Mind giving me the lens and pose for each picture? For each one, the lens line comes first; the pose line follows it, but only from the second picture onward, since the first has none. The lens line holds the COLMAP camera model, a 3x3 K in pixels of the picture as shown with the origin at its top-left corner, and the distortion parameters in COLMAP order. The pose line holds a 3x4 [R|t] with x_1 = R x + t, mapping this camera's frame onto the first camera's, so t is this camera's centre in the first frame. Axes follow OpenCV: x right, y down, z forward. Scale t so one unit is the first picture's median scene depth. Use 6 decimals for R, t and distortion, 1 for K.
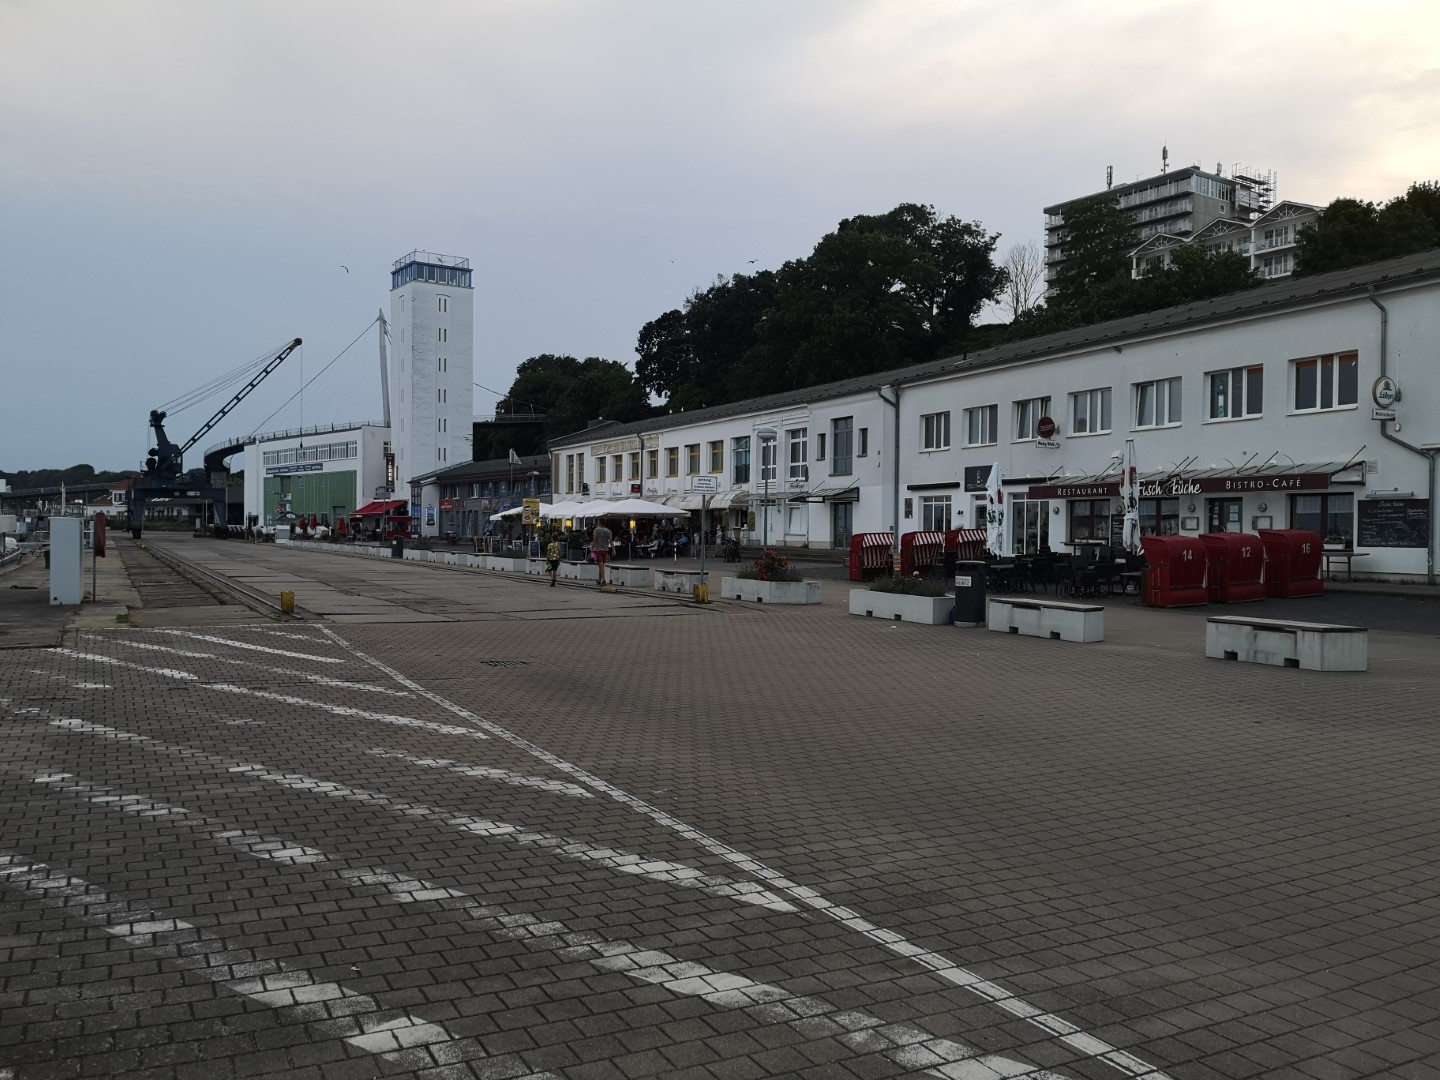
lens RADIAL K [[1118.4, 0, 720.0], [0, 1118.4, 540.0], [0, 0, 1]] dist [-0.007964, -0.013908]
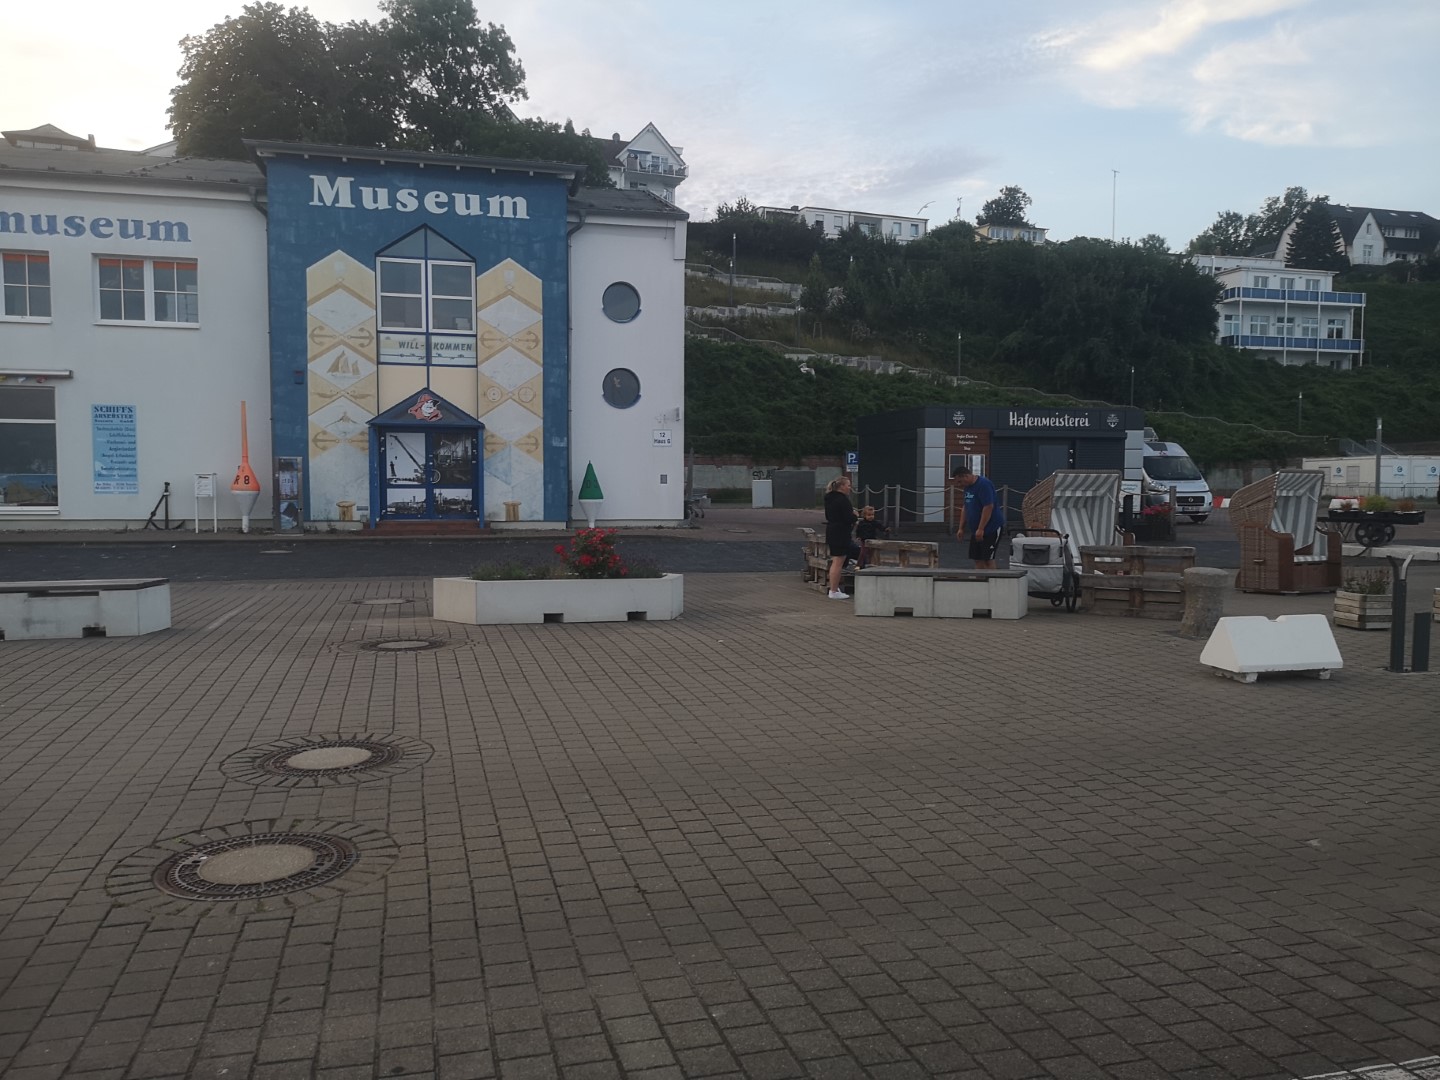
lens RADIAL K [[1118.4, 0, 720.0], [0, 1118.4, 540.0], [0, 0, 1]] dist [-0.007964, -0.013908]
pose [[0.217570, -0.059716, 0.974216, -0.187155], [0.004328, 0.998176, 0.060218, -0.003169], [-0.976035, -0.008885, 0.217431, 0.399078]]
